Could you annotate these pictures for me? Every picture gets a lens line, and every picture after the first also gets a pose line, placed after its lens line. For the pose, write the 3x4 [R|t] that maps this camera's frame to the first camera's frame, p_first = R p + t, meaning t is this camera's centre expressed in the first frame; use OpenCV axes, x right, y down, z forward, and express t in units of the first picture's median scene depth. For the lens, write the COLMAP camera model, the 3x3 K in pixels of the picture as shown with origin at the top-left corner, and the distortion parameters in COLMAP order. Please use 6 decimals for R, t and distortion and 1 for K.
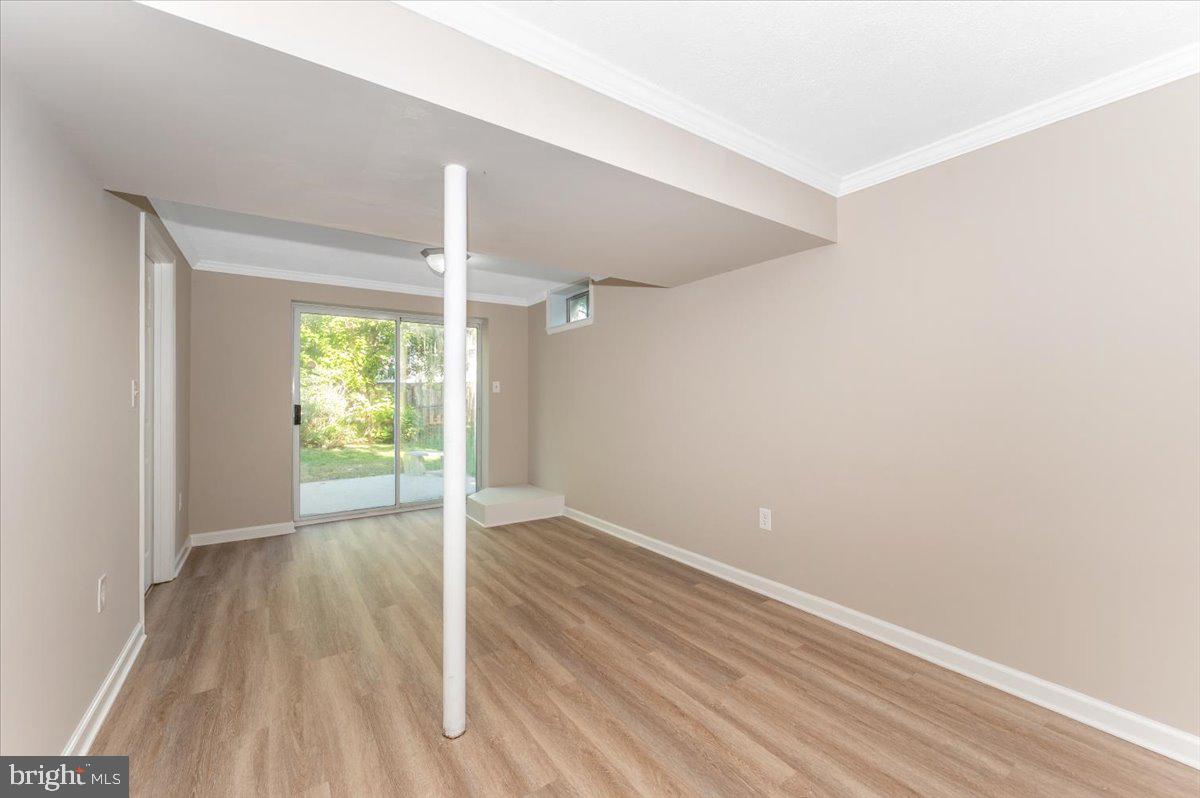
lens RADIAL K [[473.9, 0, 597.7], [0, 473.9, 398.2], [0, 0, 1]] dist [0.000120, -0.000347]
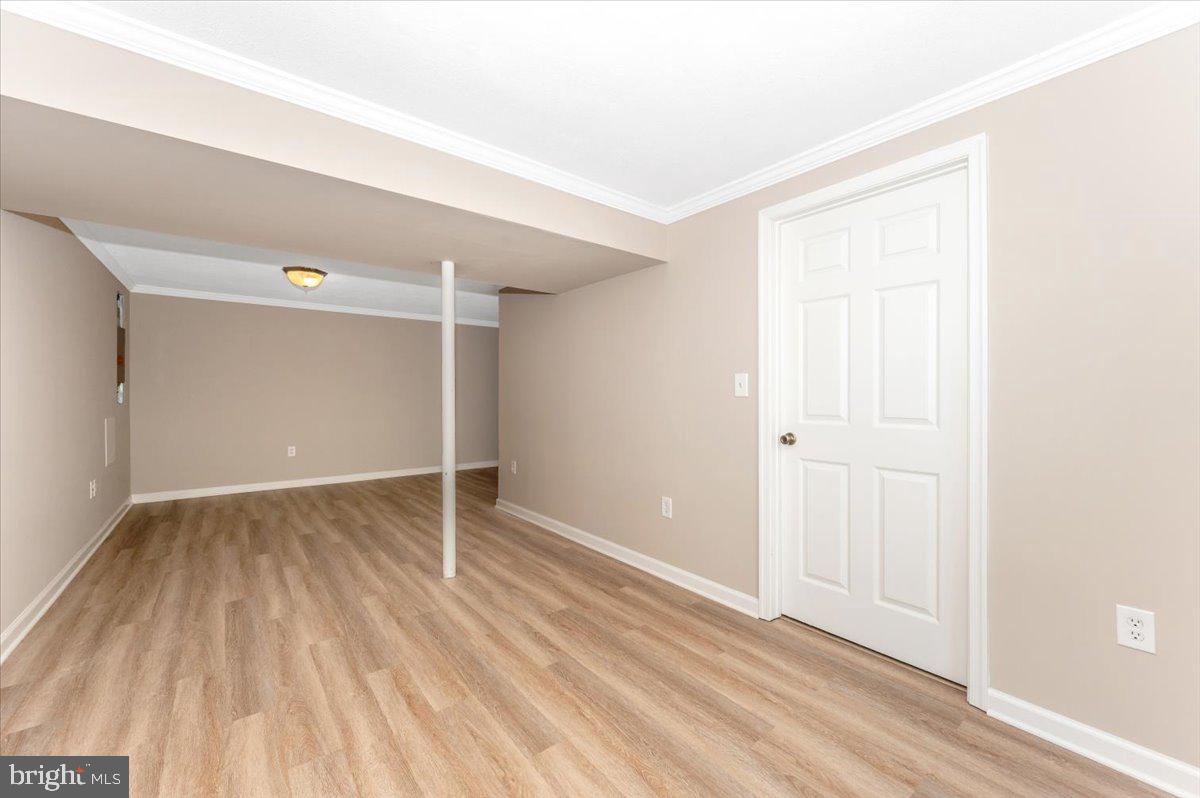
lens RADIAL K [[473.9, 0, 607.7], [0, 473.9, 388.7], [0, 0, 1]] dist [0.000120, -0.000347]
pose [[-0.996662, 0.002752, -0.081593, -0.543990], [0.003020, 0.999990, -0.003161, -0.002996], [0.081584, -0.003396, -0.996661, 2.047220]]
